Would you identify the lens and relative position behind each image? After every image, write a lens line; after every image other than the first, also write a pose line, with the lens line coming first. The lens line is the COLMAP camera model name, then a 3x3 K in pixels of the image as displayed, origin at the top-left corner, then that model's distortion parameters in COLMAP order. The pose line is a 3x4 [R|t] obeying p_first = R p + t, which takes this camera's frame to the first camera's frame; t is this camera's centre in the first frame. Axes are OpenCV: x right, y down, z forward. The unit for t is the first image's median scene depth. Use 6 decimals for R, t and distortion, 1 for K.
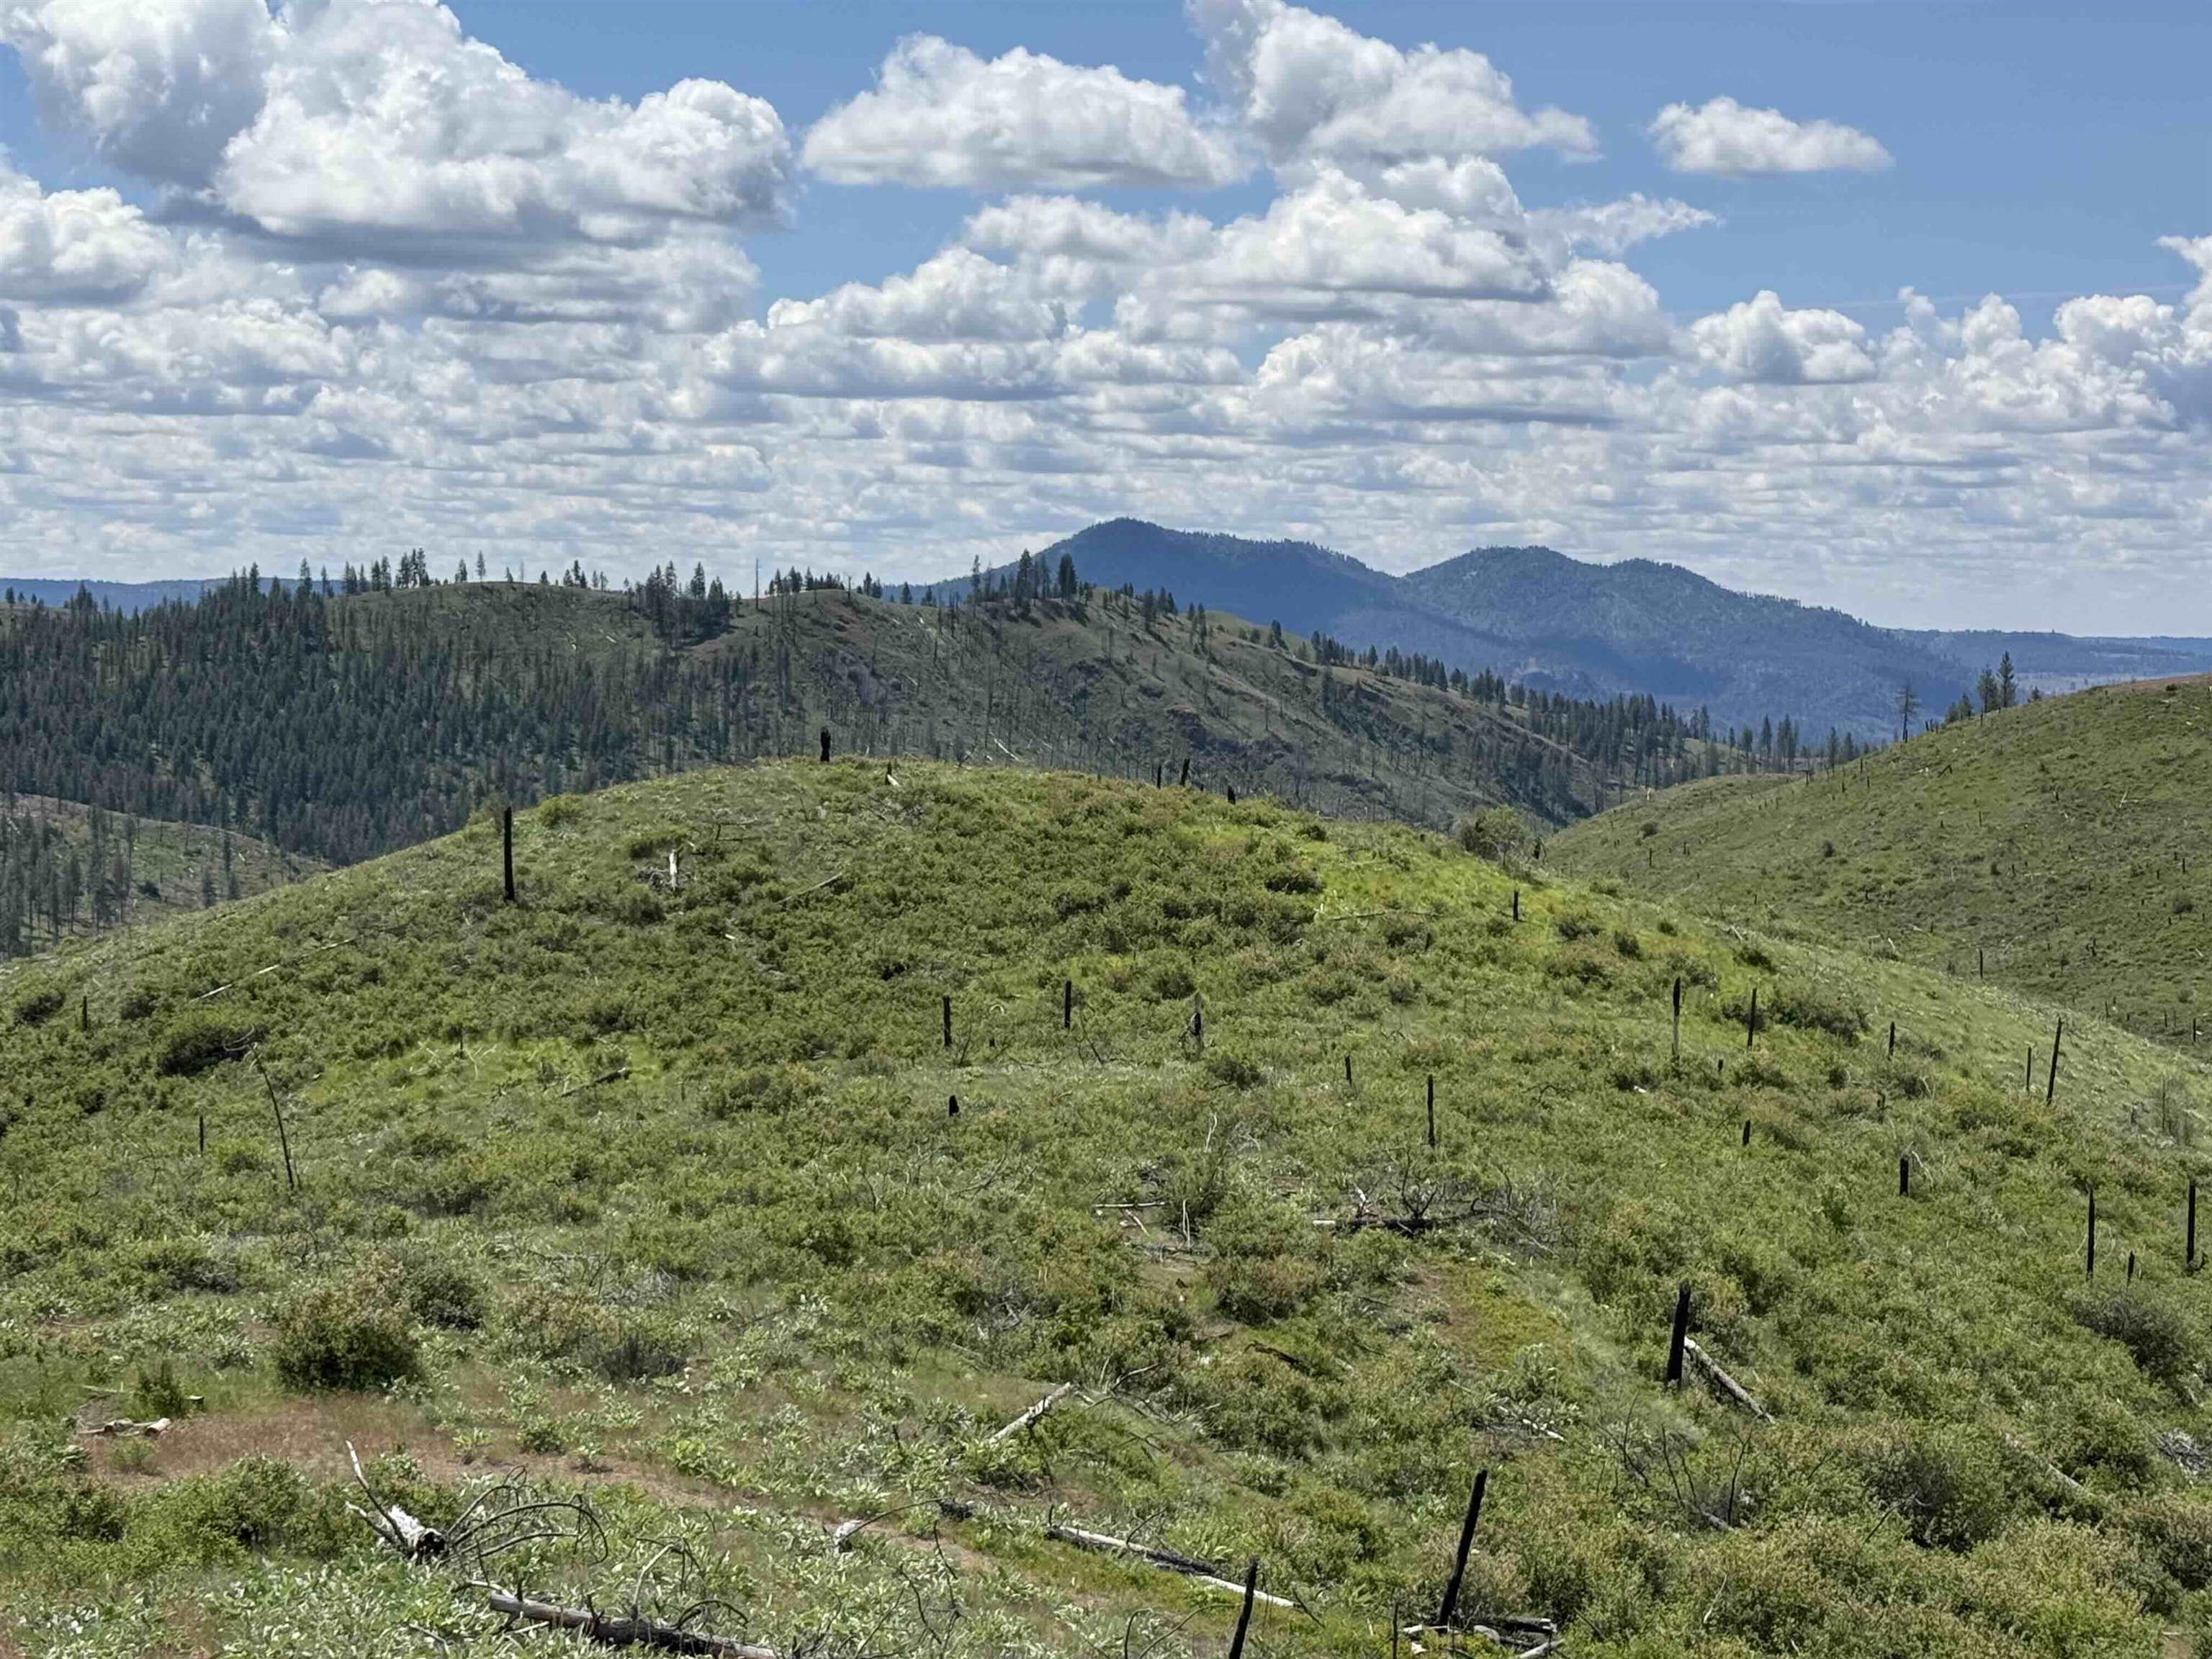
lens RADIAL K [[4031.5, 0, 1113.1], [0, 4031.5, 831.9], [0, 0, 1]] dist [0.121679, 0.119713]
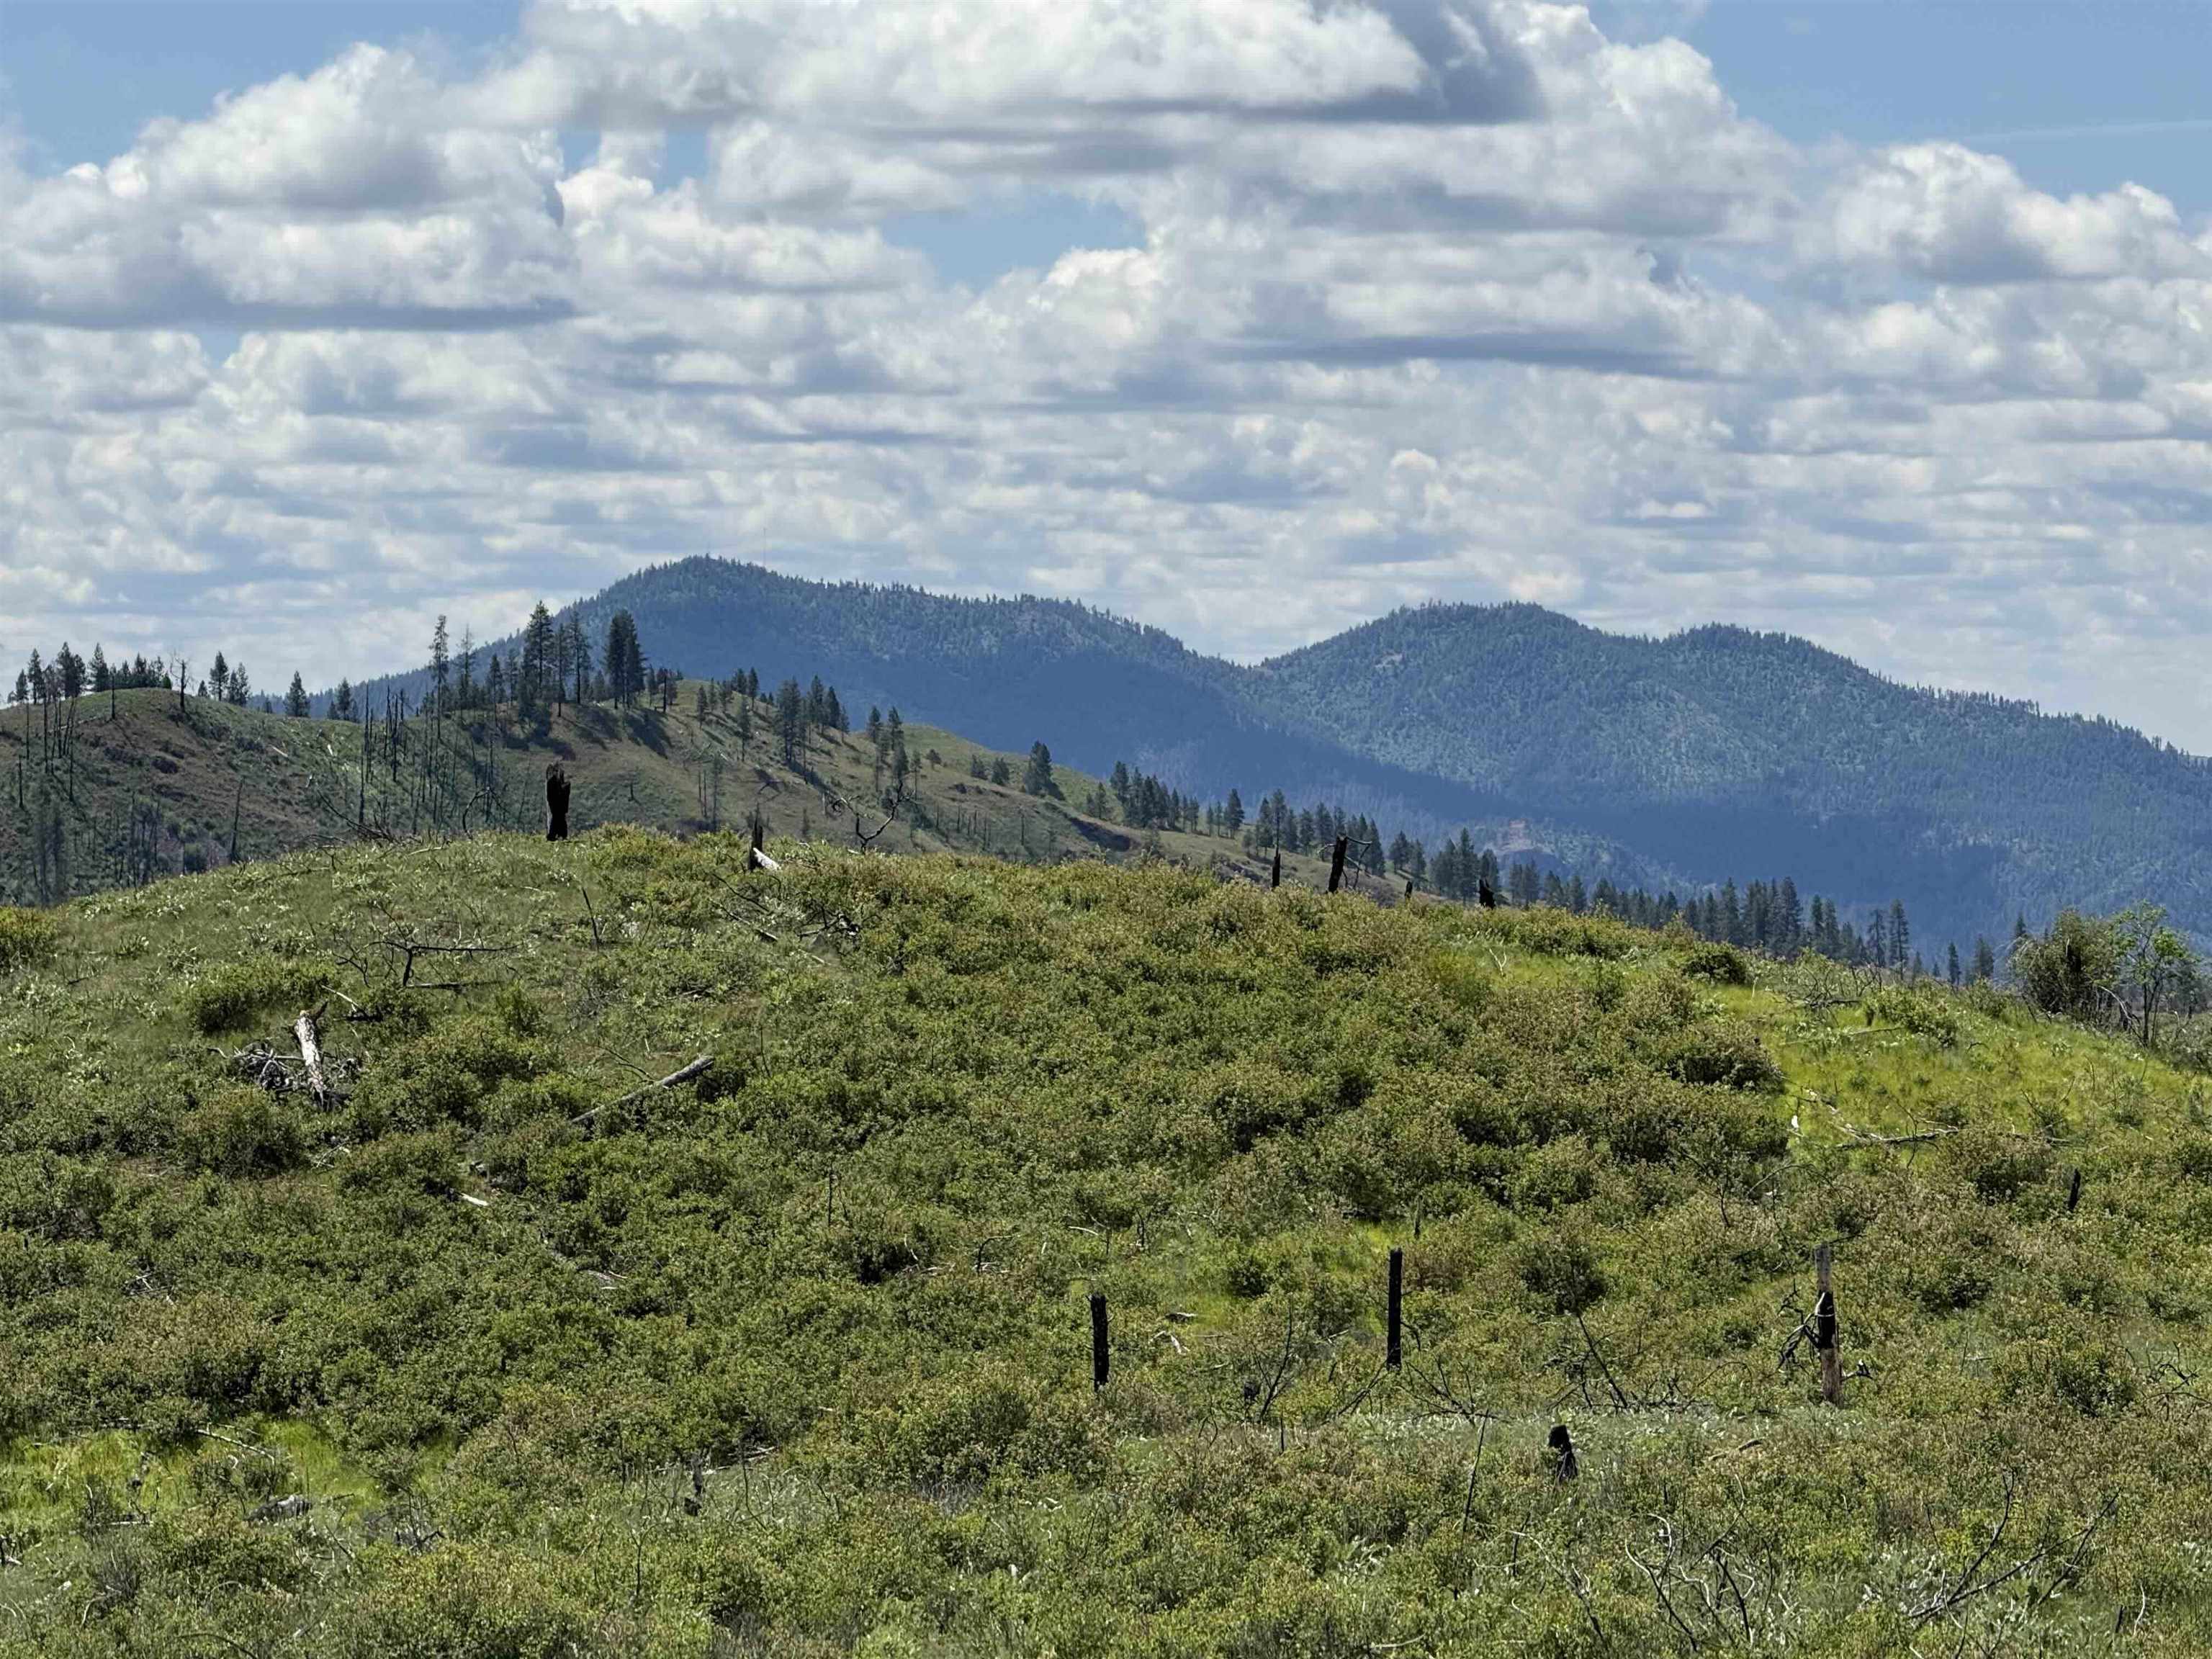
lens RADIAL K [[7884.5, 0, 1106.0], [0, 7884.5, 829.5], [0, 0, 1]] dist [0.236315, -0.051305]
pose [[0.997778, -0.016044, 0.064660, -0.077599], [0.019158, 0.998672, -0.047821, 0.026788], [-0.063807, 0.048953, 0.996761, 0.160264]]
